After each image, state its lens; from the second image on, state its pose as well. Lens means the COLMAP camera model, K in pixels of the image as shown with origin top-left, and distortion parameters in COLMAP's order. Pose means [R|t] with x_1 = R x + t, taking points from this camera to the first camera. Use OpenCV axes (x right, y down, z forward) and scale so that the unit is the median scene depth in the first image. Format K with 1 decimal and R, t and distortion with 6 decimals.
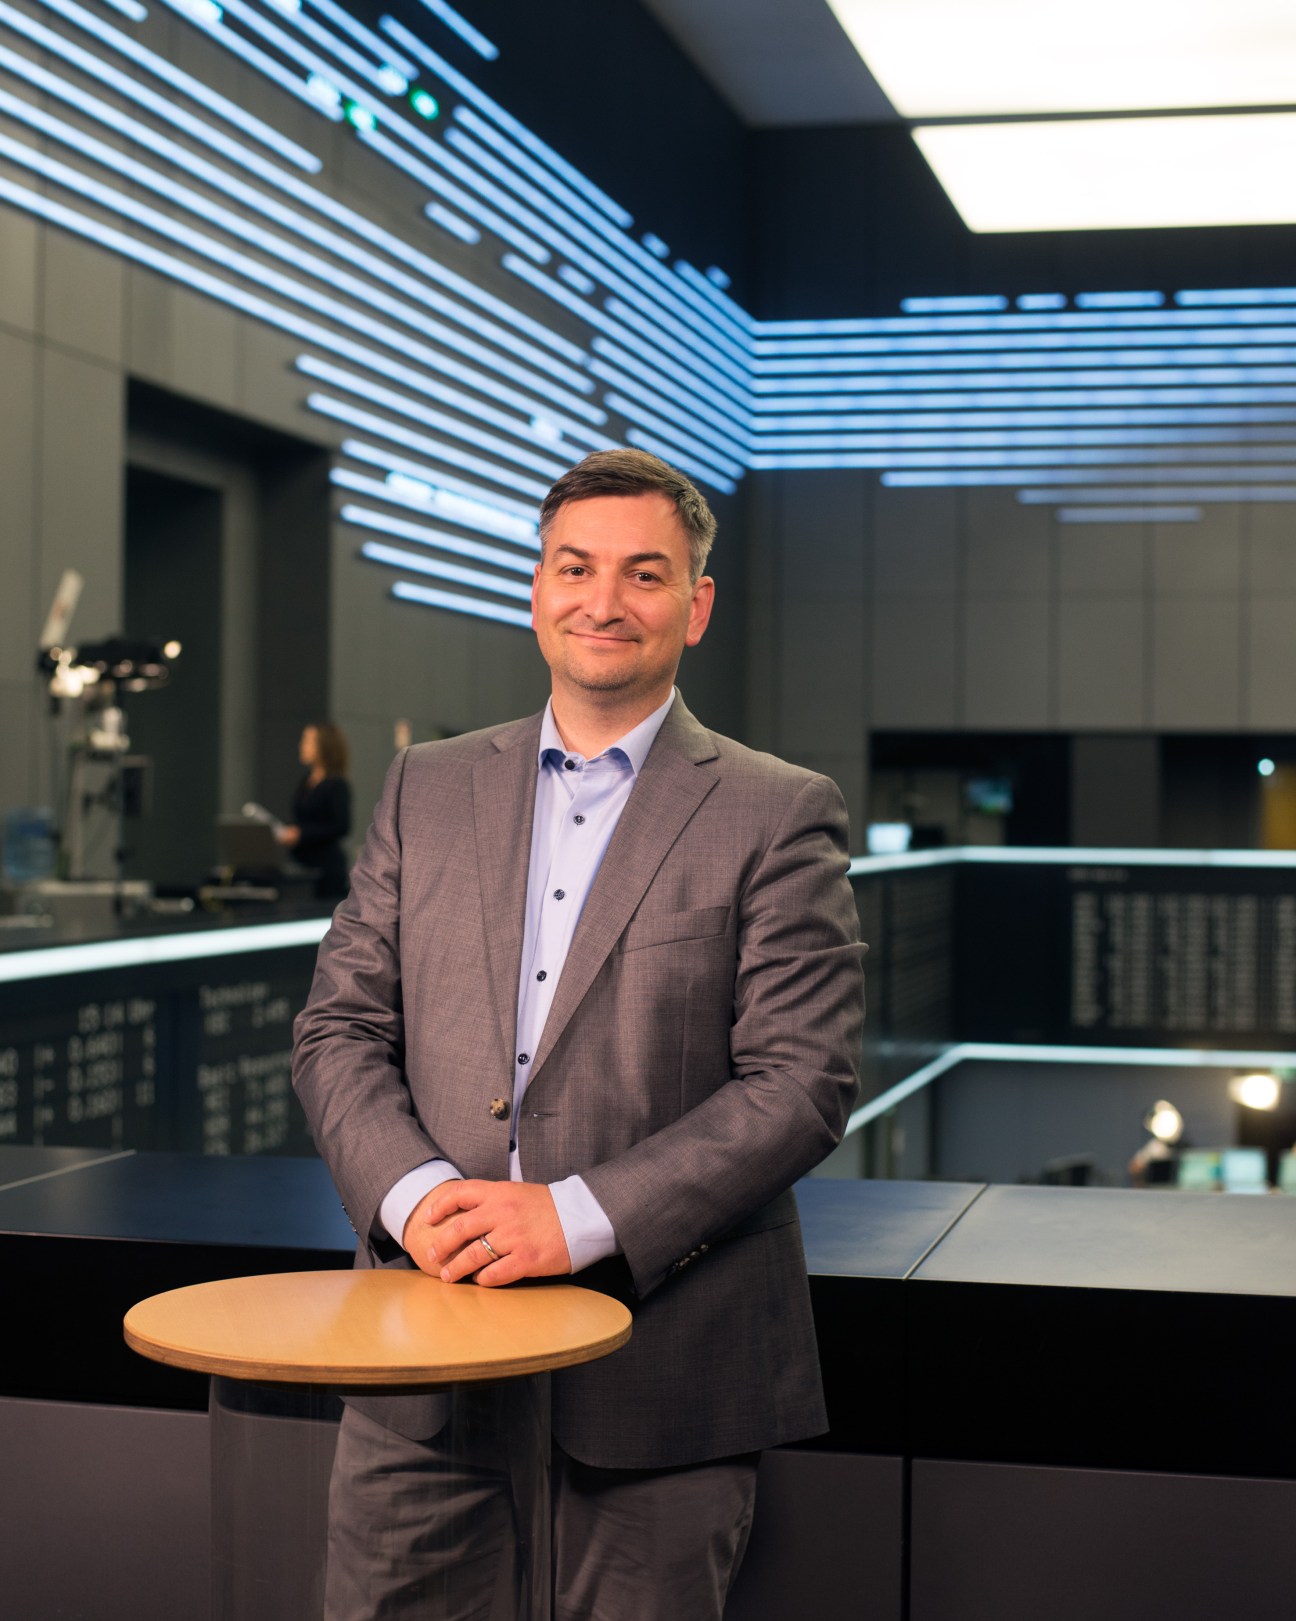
lens RADIAL K [[2969.9, 0, 648.1], [0, 2969.9, 810.7], [0, 0, 1]] dist [-0.169610, 0.000000]
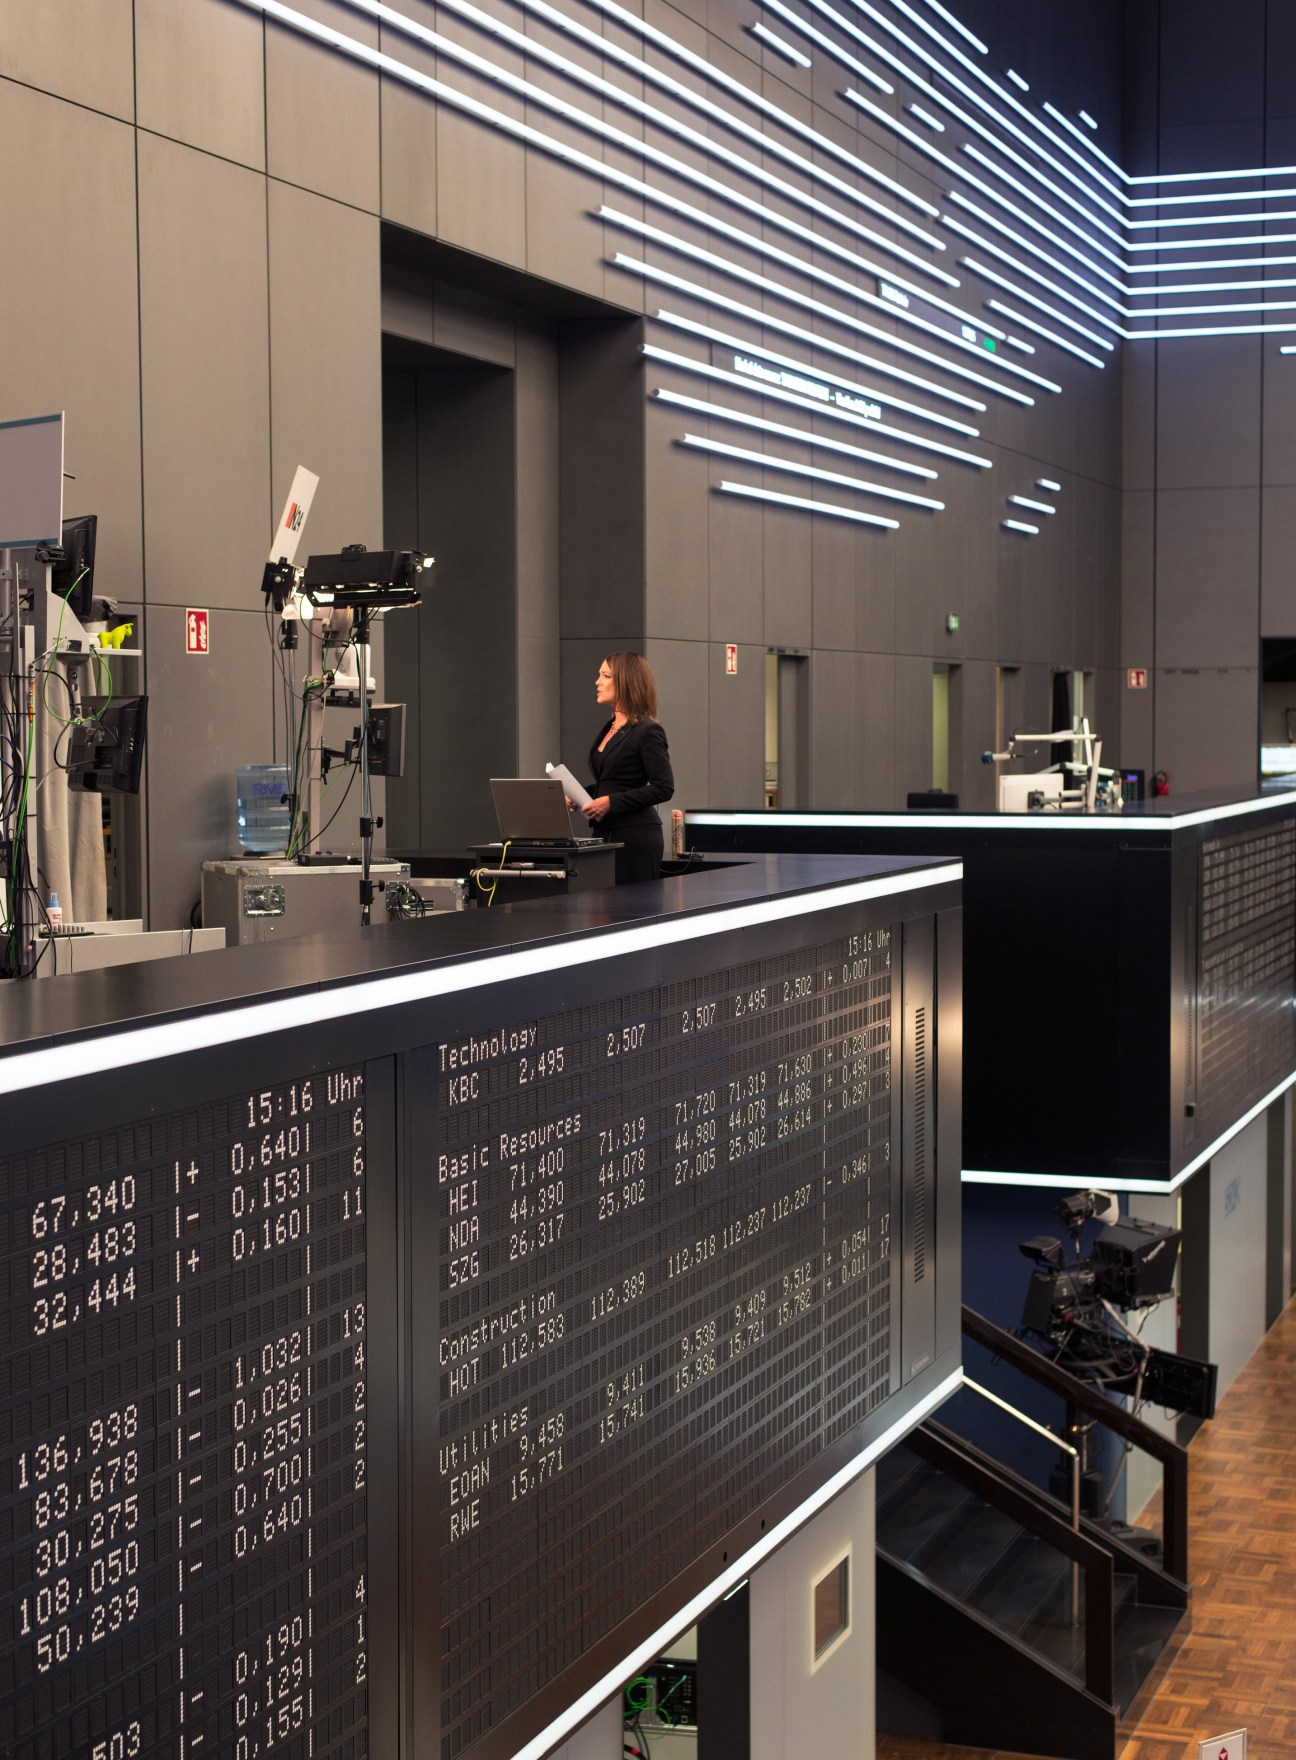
lens RADIAL K [[2963.7, 0, 647.1], [0, 2963.7, 878.6], [0, 0, 1]] dist [-0.012807, 0.000000]
pose [[0.993331, -0.007279, -0.115064, -0.013649], [0.013602, 0.998434, 0.054267, -0.012266], [0.114489, -0.055471, 0.991875, 0.214533]]
